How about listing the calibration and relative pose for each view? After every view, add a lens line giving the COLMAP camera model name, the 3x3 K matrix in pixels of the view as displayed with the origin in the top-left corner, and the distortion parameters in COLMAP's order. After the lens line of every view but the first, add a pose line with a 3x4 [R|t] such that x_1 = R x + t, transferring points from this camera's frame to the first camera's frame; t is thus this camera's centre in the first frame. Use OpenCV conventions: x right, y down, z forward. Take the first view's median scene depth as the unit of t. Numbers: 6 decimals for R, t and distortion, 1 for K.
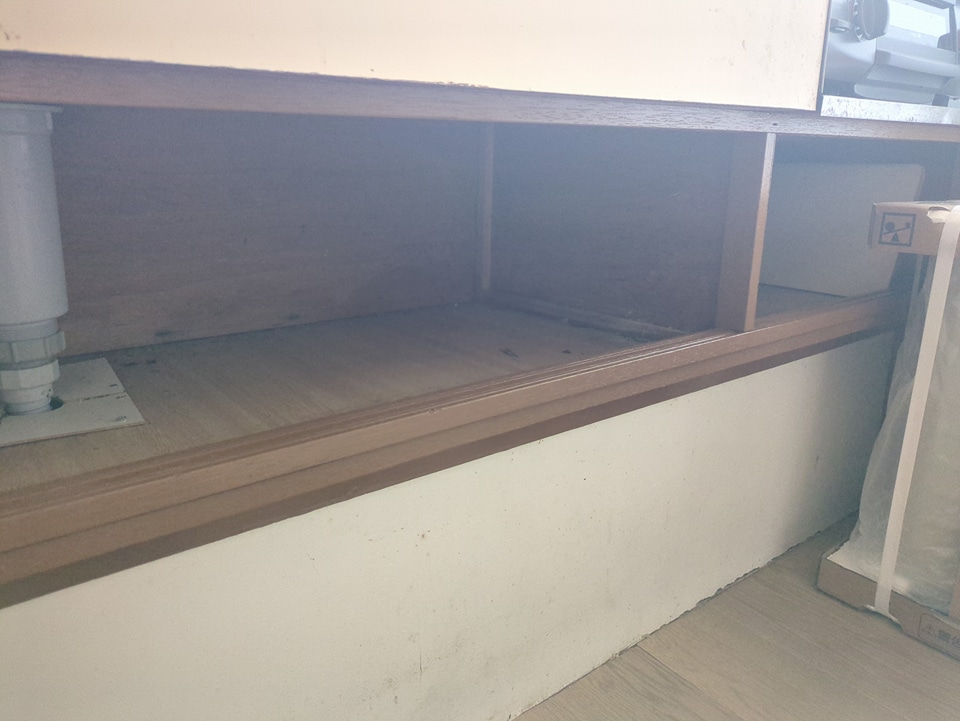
lens RADIAL K [[713.9, 0, 480.3], [0, 713.9, 348.6], [0, 0, 1]] dist [0.061615, -0.072309]
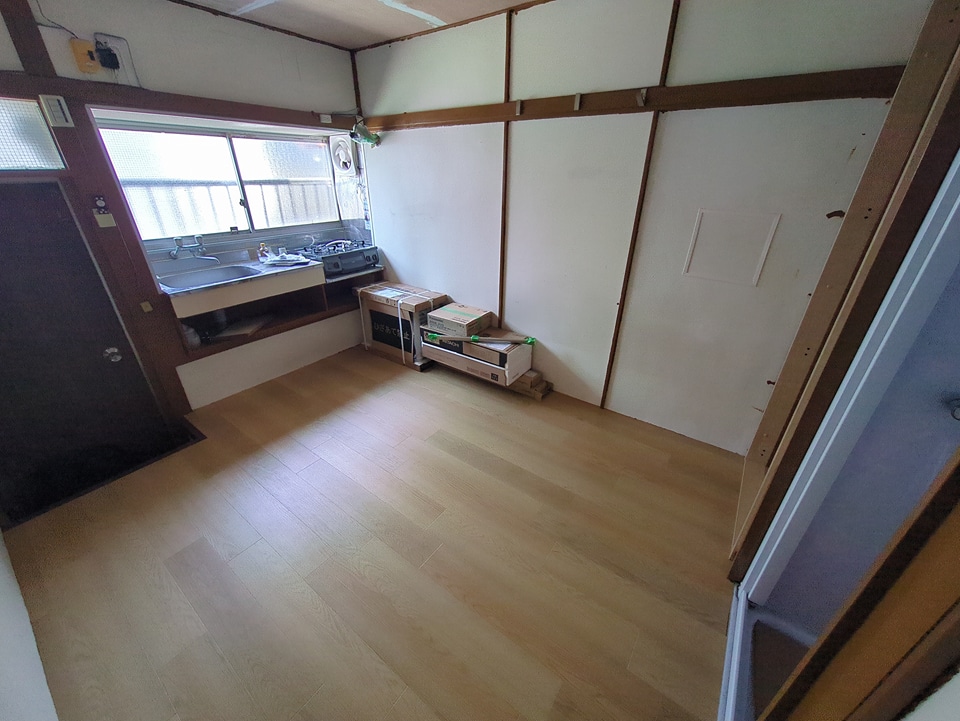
lens RADIAL K [[381.4, 0, 485.8], [0, 381.4, 359.9], [0, 0, 1]] dist [0.000439, 0.000367]
pose [[0.965886, -0.120860, 0.229034, 0.797142], [0.071832, 0.974749, 0.211436, -0.194650], [-0.248805, -0.187772, 0.950178, -2.558733]]
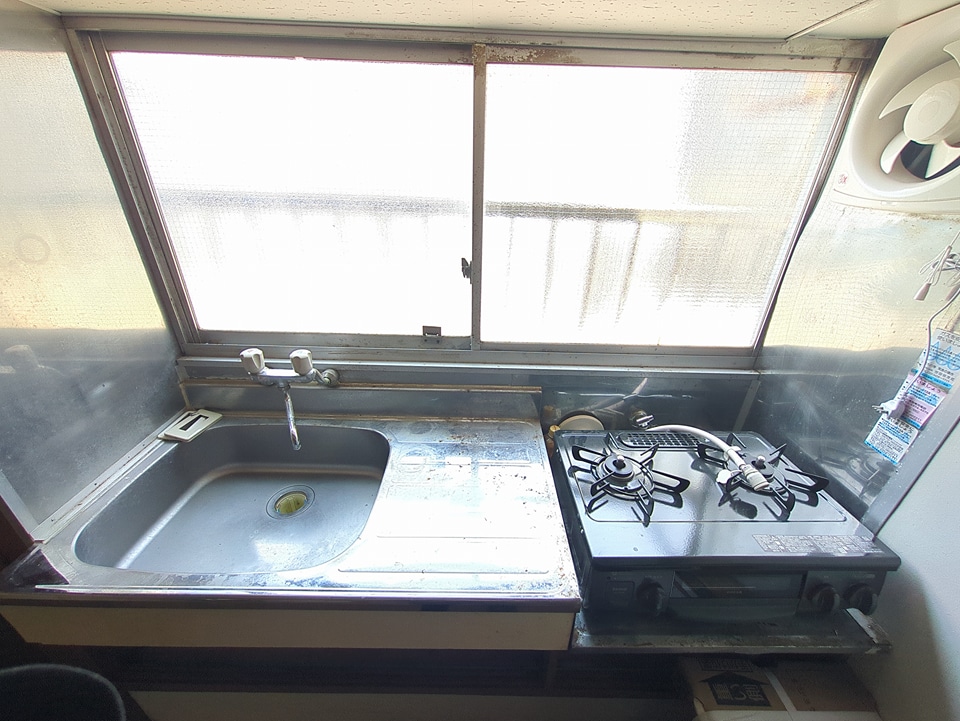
lens RADIAL K [[381.4, 0, 485.8], [0, 381.4, 359.9], [0, 0, 1]] dist [0.000439, 0.000367]
pose [[0.789095, 0.277238, -0.548149, 0.451417], [-0.178578, 0.957352, 0.227127, -0.886291], [0.587740, -0.081337, 0.804951, 0.112715]]
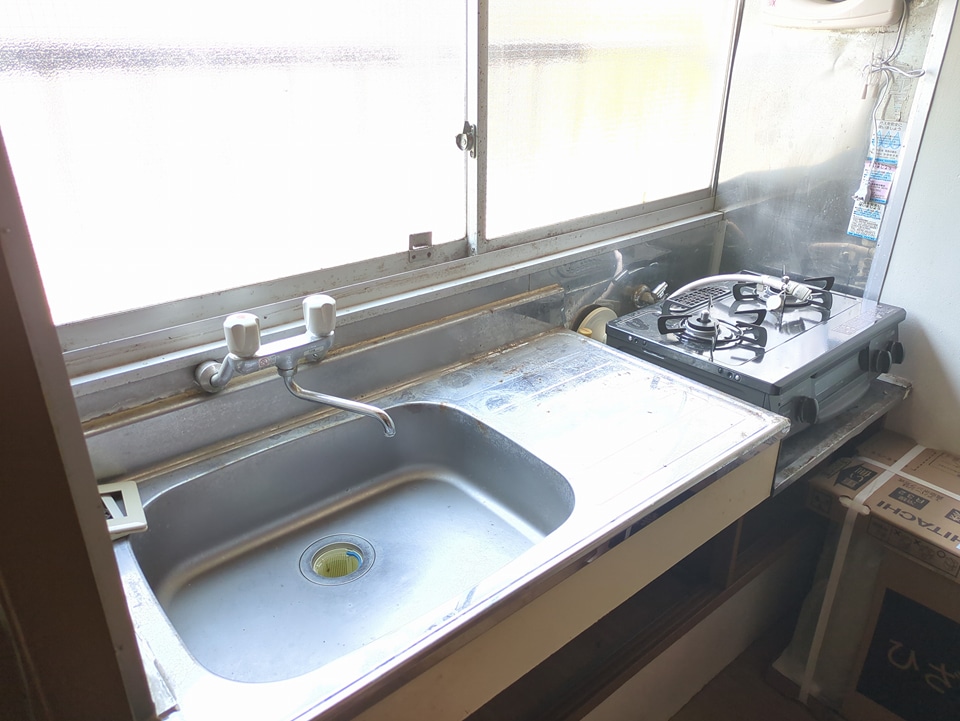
lens RADIAL K [[713.9, 0, 480.3], [0, 713.9, 348.6], [0, 0, 1]] dist [0.061615, -0.072309]
pose [[0.999447, -0.020392, 0.026284, -0.201752], [0.015894, 0.986789, 0.161228, -0.709446], [-0.029225, -0.160721, 0.986567, -0.469331]]
